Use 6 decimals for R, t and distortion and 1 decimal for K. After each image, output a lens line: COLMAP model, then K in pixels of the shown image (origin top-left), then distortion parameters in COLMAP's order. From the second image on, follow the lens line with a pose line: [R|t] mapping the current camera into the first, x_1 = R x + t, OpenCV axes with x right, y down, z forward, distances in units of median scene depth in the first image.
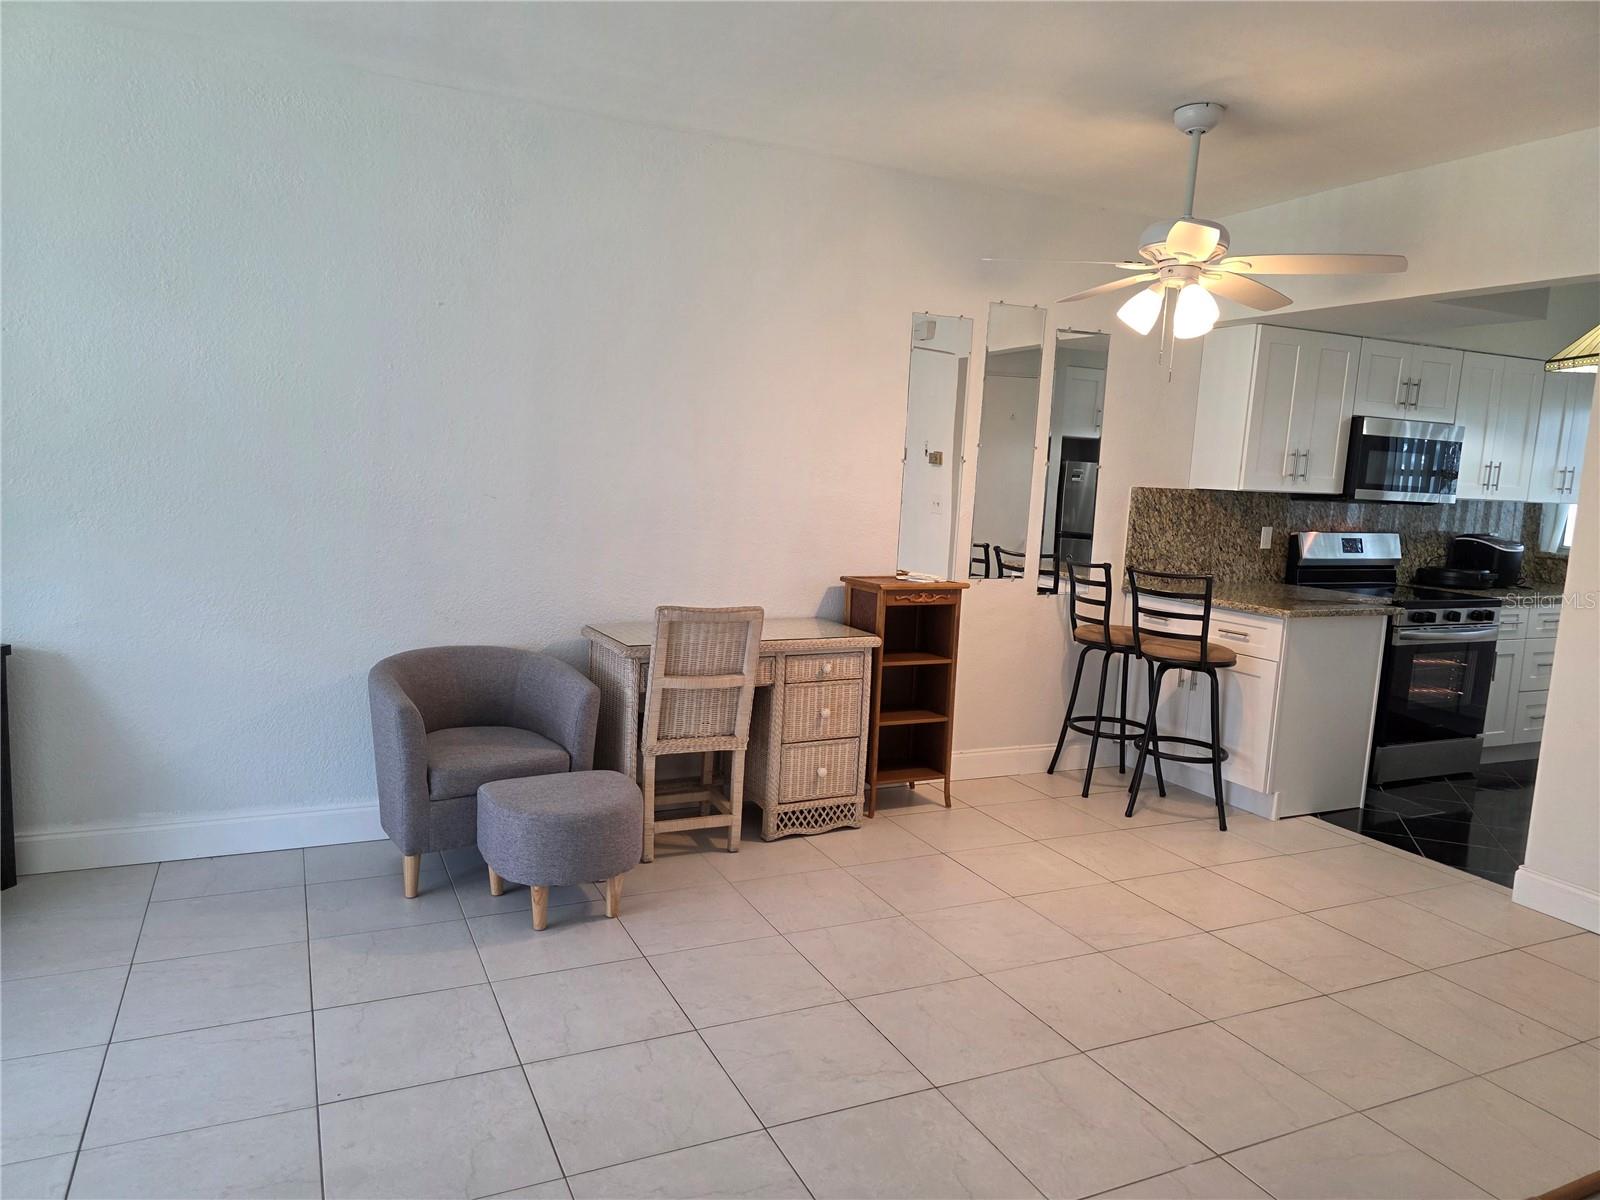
lens RADIAL K [[1080.5, 0, 801.7], [0, 1080.5, 611.1], [0, 0, 1]] dist [0.066086, -0.061265]
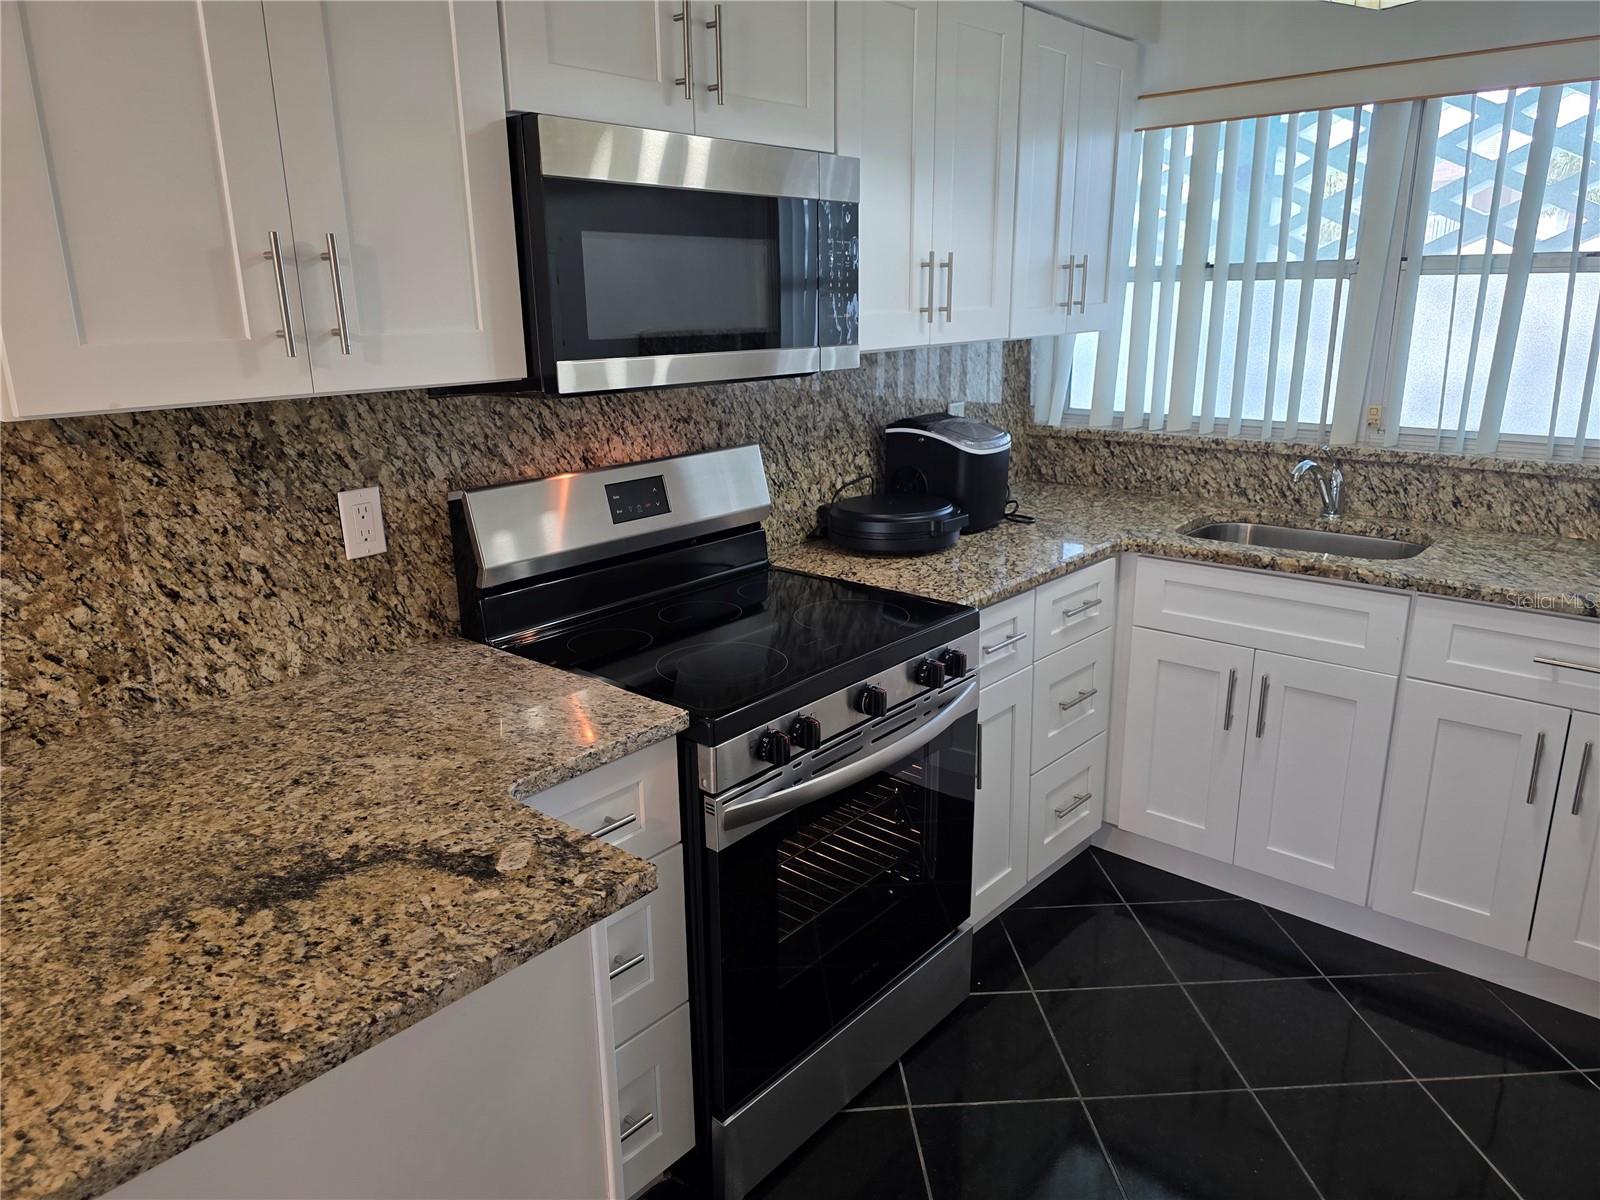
lens RADIAL K [[1077.7, 0, 800.0], [0, 1077.7, 600.0], [0, 0, 1]] dist [0.057519, -0.065515]
pose [[0.915474, -0.168951, 0.365188, 0.434420], [0.112933, 0.978984, 0.169812, -0.087338], [-0.386203, -0.114217, 0.915315, 0.665759]]
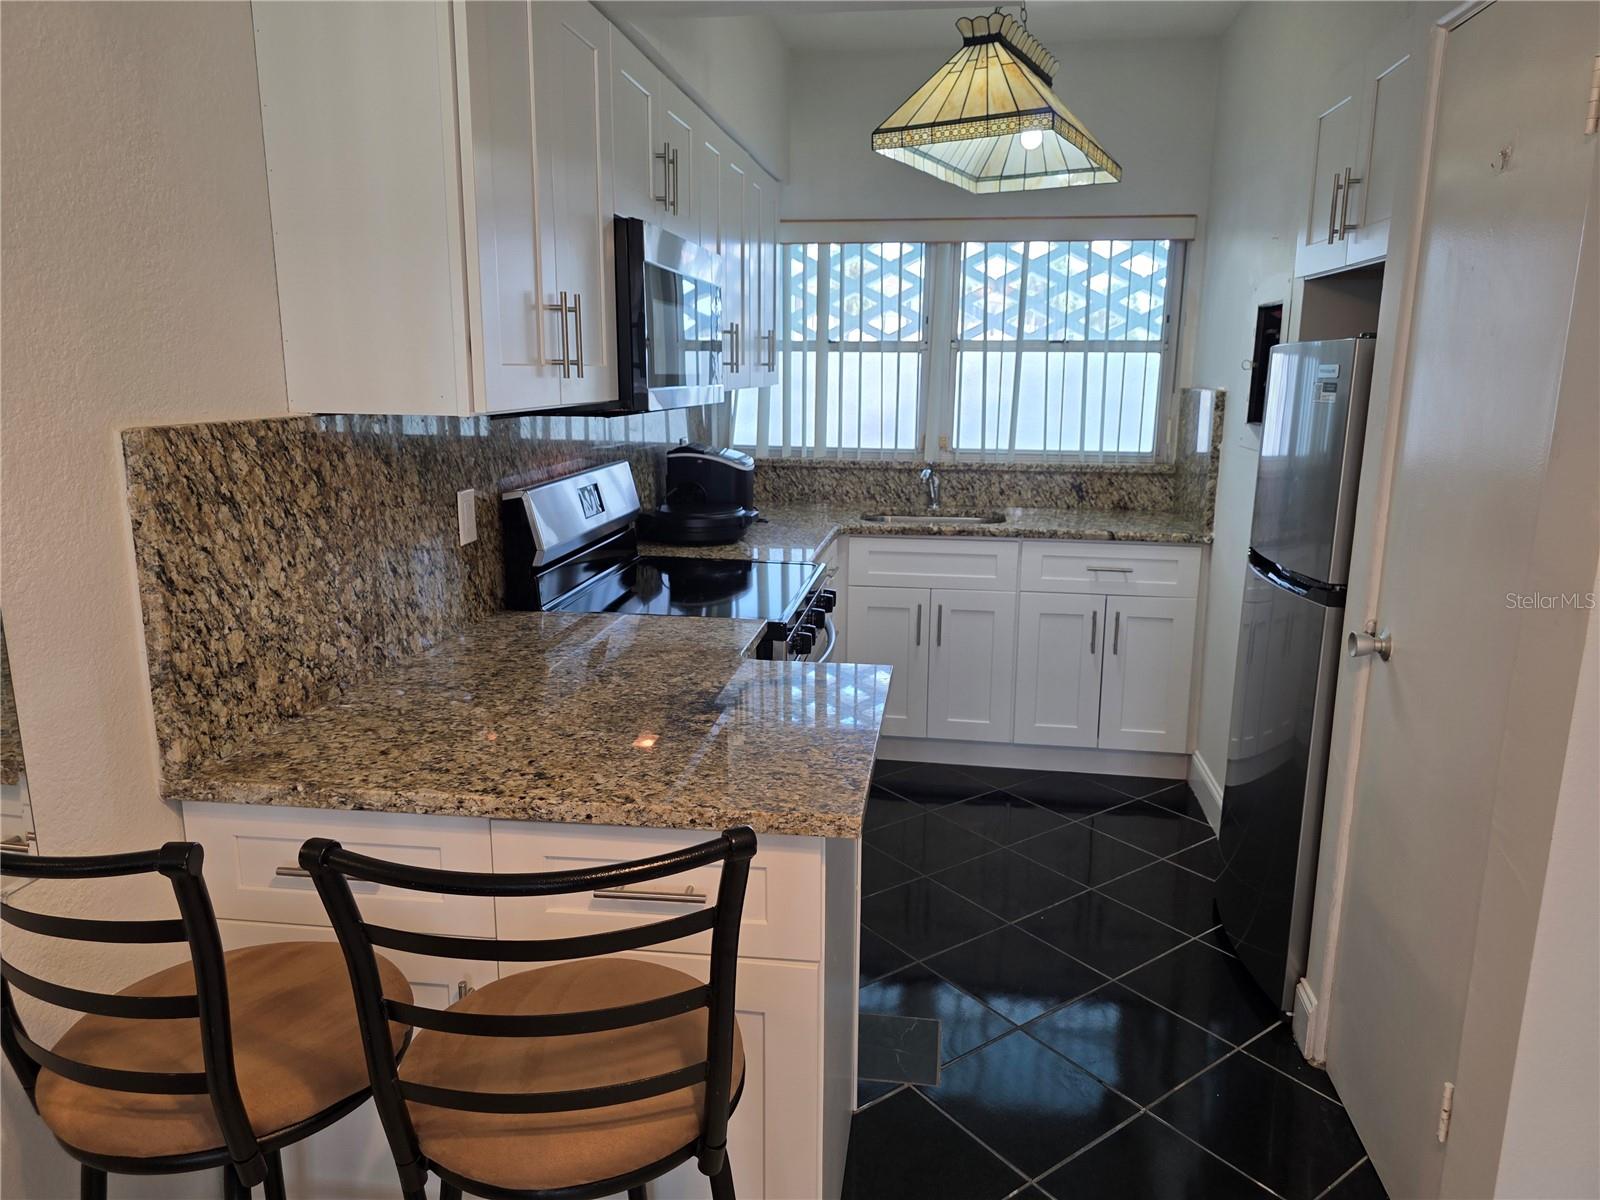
lens RADIAL K [[1073.8, 0, 808.3], [0, 1073.8, 600.2], [0, 0, 1]] dist [0.066089, -0.072288]
pose [[0.551350, -0.220963, 0.804480, 0.166146], [0.131191, 0.975254, 0.177957, -0.094575], [-0.823895, 0.007424, 0.566695, 0.681134]]
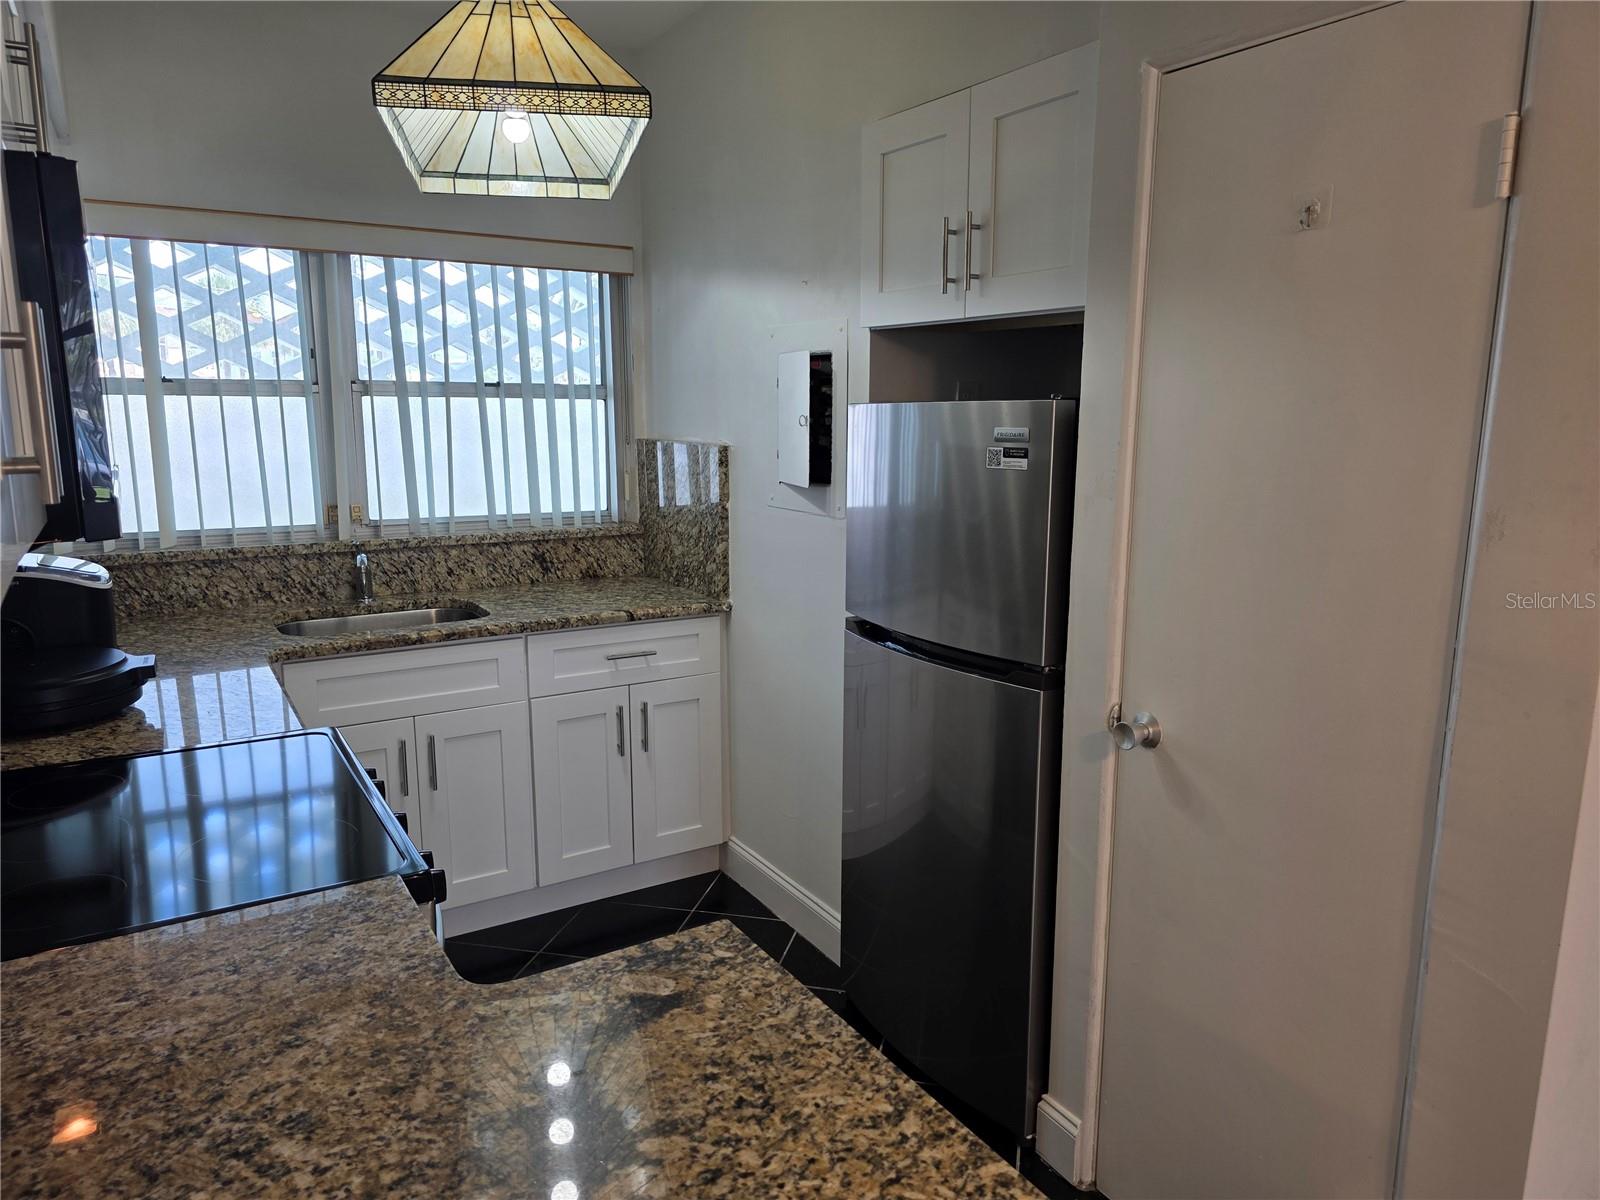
lens RADIAL K [[1068.7, 0, 807.2], [0, 1068.7, 604.2], [0, 0, 1]] dist [0.076625, -0.106909]
pose [[-0.113050, -0.234045, 0.965631, 0.264583], [0.122491, 0.961164, 0.247303, -0.124287], [-0.986010, 0.146239, -0.079991, 0.859793]]
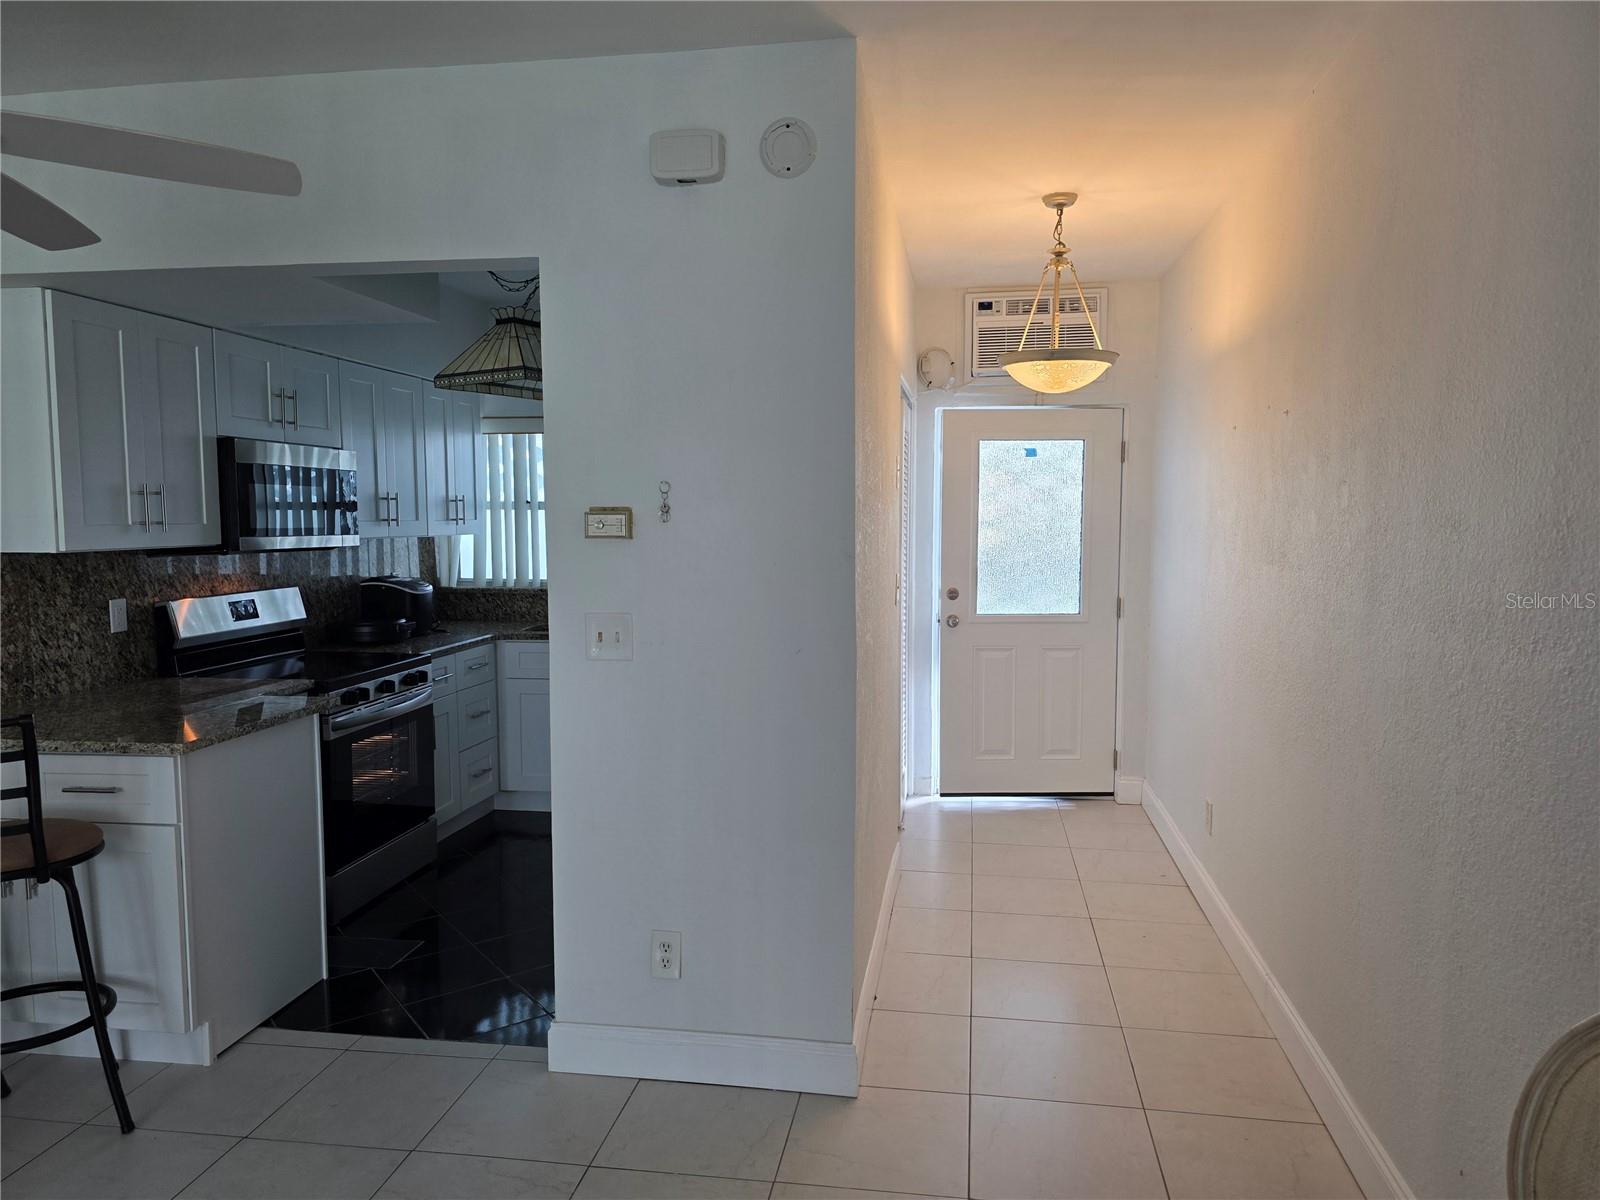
lens RADIAL K [[1080.5, 0, 801.7], [0, 1080.5, 611.1], [0, 0, 1]] dist [0.066086, -0.061265]
pose [[0.565641, -0.123679, 0.815325, 0.116158], [0.140973, 0.988638, 0.052167, -0.047090], [-0.812513, 0.085431, 0.576649, 0.276035]]
